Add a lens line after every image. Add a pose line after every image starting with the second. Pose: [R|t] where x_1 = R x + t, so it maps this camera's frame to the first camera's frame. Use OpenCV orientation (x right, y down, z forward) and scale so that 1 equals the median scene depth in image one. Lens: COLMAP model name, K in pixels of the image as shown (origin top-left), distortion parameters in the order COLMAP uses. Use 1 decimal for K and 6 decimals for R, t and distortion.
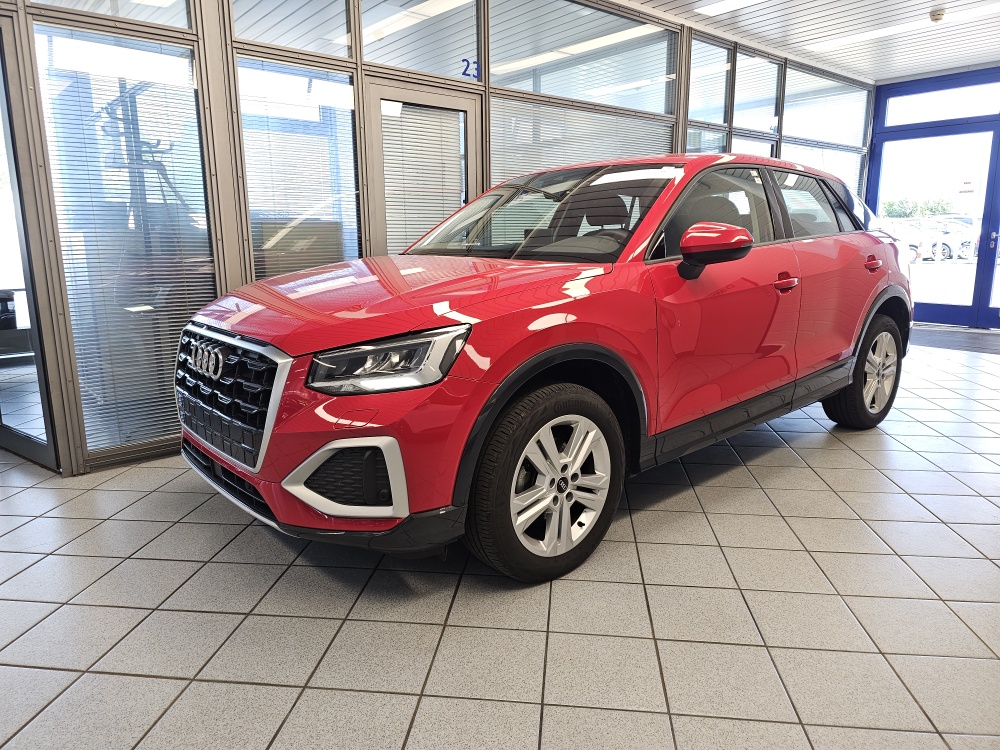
lens RADIAL K [[680.6, 0, 500.5], [0, 680.6, 374.5], [0, 0, 1]] dist [0.047662, -0.050422]
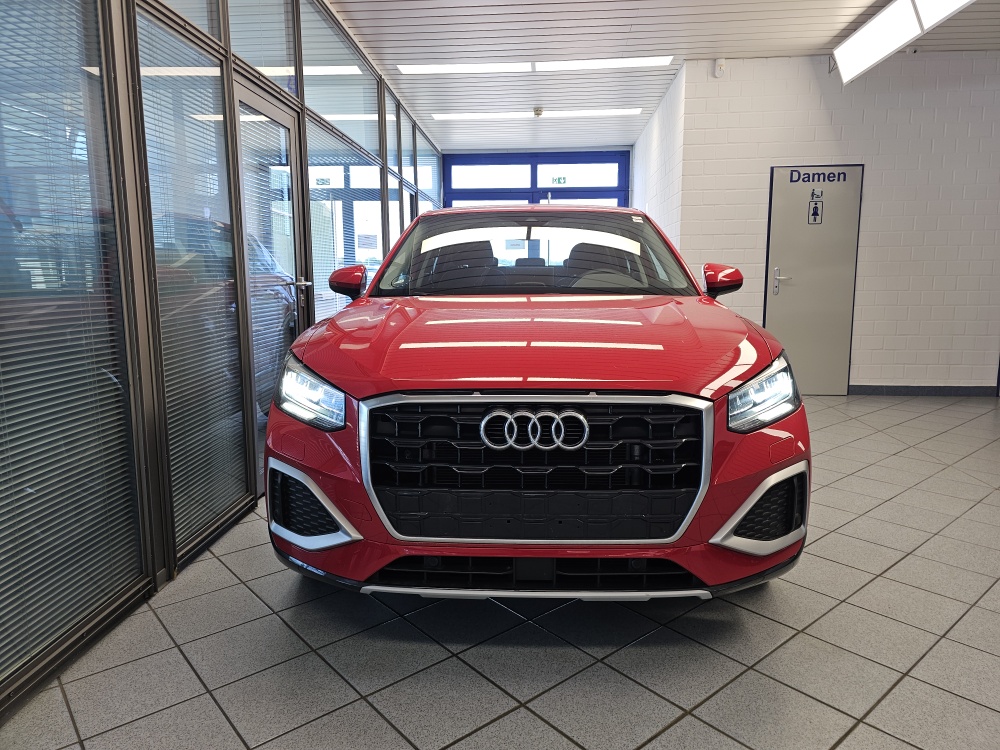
lens RADIAL K [[690.3, 0, 501.2], [0, 690.3, 371.3], [0, 0, 1]] dist [0.037012, -0.054095]
pose [[0.666785, -0.099092, 0.738633, -1.006966], [0.150854, 0.988550, -0.003560, -0.087149], [-0.729823, 0.113800, 0.674098, 0.497838]]
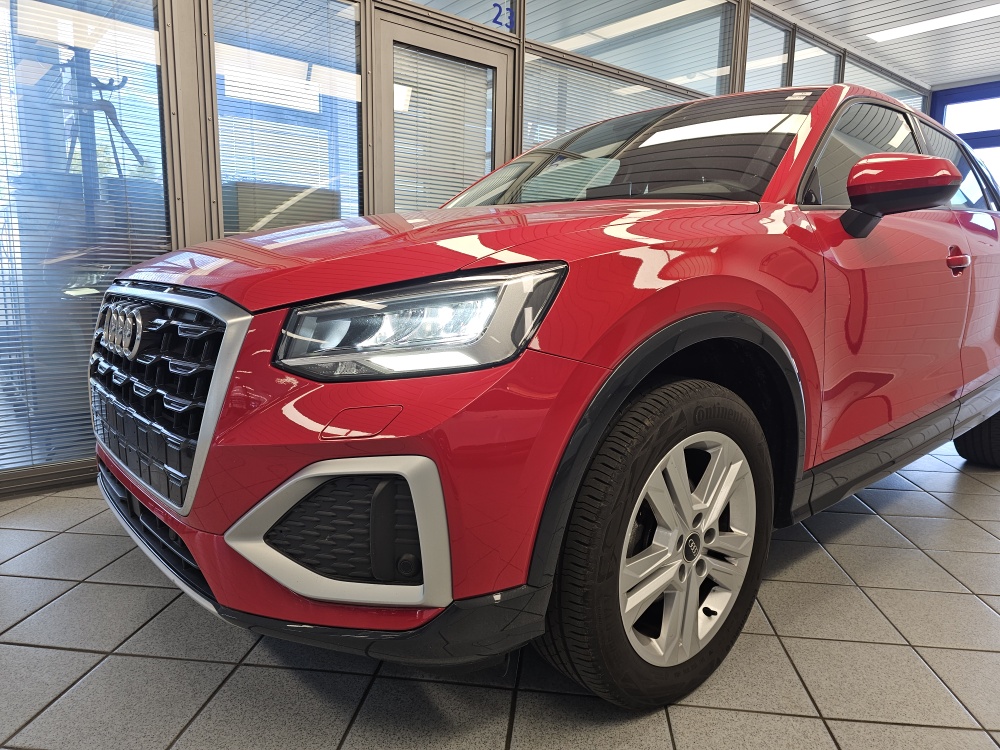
lens RADIAL K [[668.3, 0, 490.9], [0, 668.3, 375.2], [0, 0, 1]] dist [0.108912, -0.139035]
pose [[0.999685, 0.024819, 0.003784, -0.093592], [-0.024600, 0.998457, -0.049791, 0.043608], [-0.005014, 0.049683, 0.998752, 0.387226]]
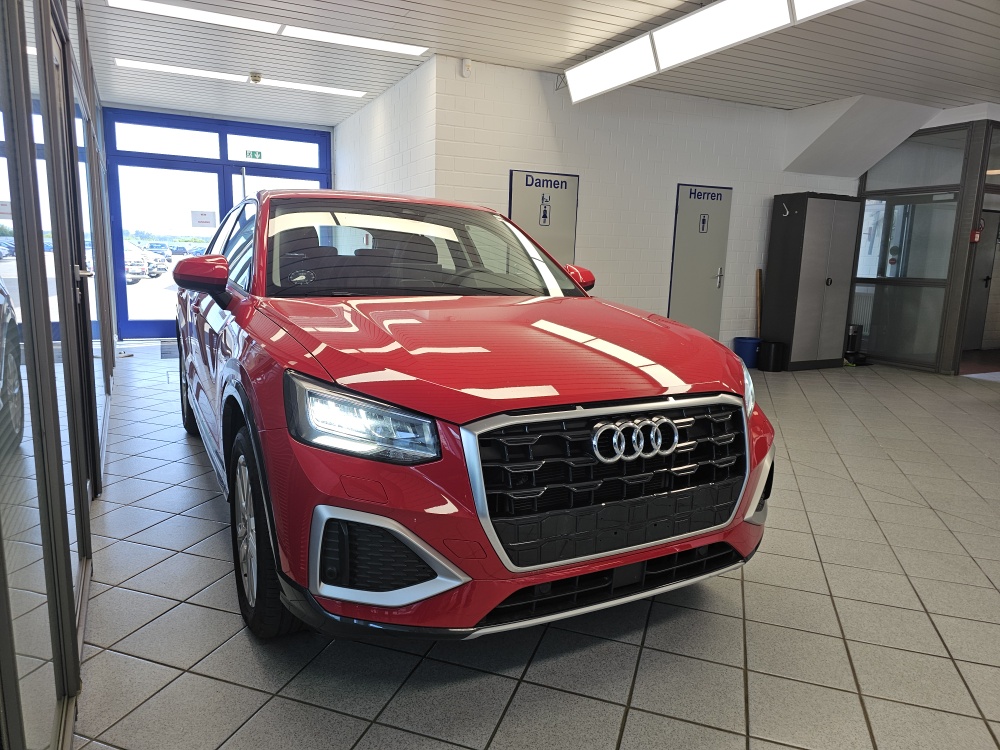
lens RADIAL K [[688.4, 0, 499.2], [0, 688.4, 382.0], [0, 0, 1]] dist [0.041148, -0.050985]
pose [[0.184347, -0.156589, 0.970307, -1.197825], [0.169919, 0.977440, 0.125457, -0.208331], [-0.968062, 0.141746, 0.206795, 0.978166]]
